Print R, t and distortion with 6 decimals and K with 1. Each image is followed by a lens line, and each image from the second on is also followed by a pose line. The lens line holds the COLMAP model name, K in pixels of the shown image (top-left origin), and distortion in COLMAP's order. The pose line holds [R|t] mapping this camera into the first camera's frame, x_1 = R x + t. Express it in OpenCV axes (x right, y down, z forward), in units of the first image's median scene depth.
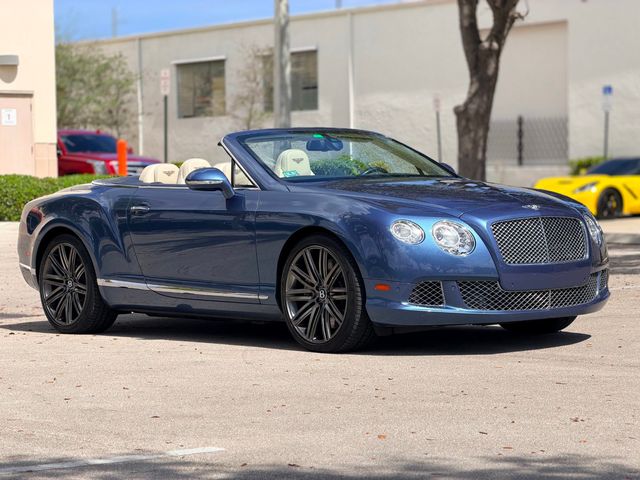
lens RADIAL K [[1927.7, 0, 315.8], [0, 1927.7, 238.5], [0, 0, 1]] dist [0.246022, 0.000000]
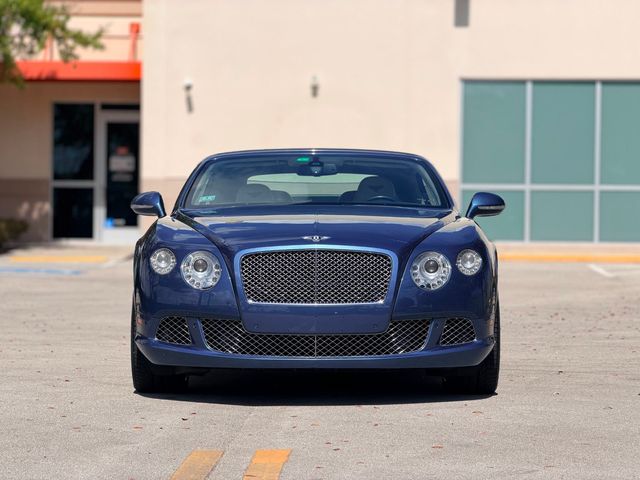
lens RADIAL K [[1927.7, 0, 314.7], [0, 1927.7, 243.8], [0, 0, 1]] dist [0.246022, 0.000000]
pose [[0.769151, 0.026977, -0.638498, 0.651808], [-0.041228, 0.999122, -0.007450, -0.007331], [0.637736, 0.032055, 0.769588, 0.338341]]
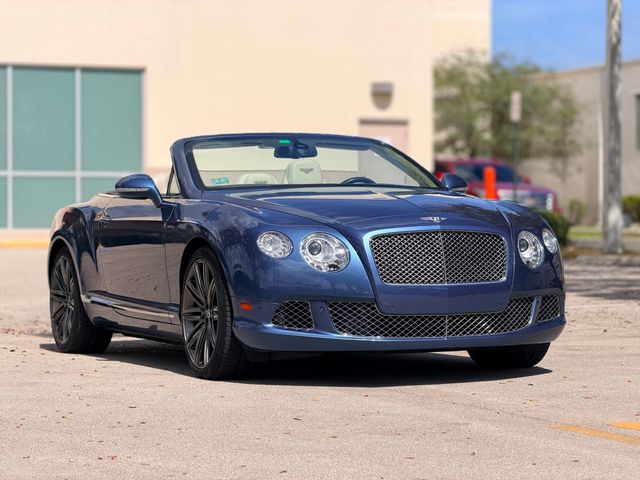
lens RADIAL K [[1927.7, 0, 319.8], [0, 1927.7, 243.8], [0, 0, 1]] dist [0.246022, 0.000000]
pose [[0.956548, 0.017472, -0.291052, 0.311789], [-0.022567, 0.999645, -0.014156, 0.008029], [0.290701, 0.020109, 0.956602, 0.156462]]
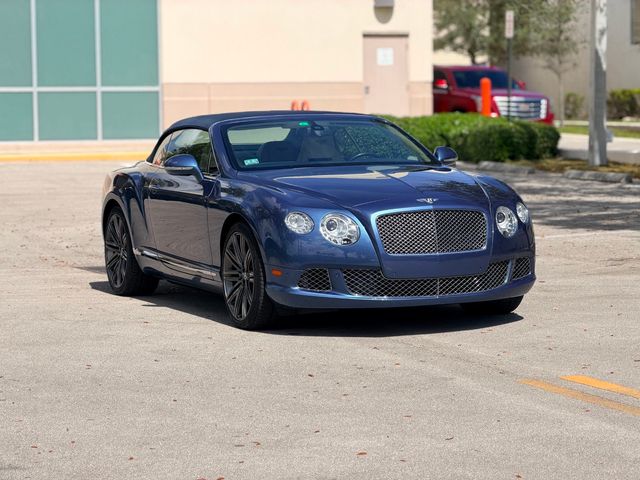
lens RADIAL K [[1927.7, 0, 319.4], [0, 1927.7, 234.5], [0, 0, 1]] dist [0.246022, 0.000000]
pose [[0.956305, 0.024744, -0.291323, 0.362661], [-0.011773, 0.998863, 0.046195, -0.045553], [0.292135, -0.040747, 0.955509, -0.038594]]
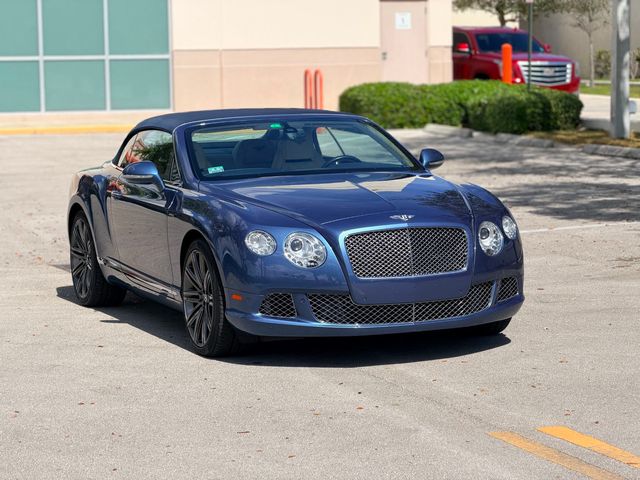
lens RADIAL K [[1927.7, 0, 301.9], [0, 1927.7, 239.5], [0, 0, 1]] dist [0.246022, 0.000000]
pose [[0.947556, 0.029906, -0.318188, 0.369882], [-0.006306, 0.997168, 0.074941, -0.076778], [0.319528, -0.069005, 0.945061, 0.064154]]
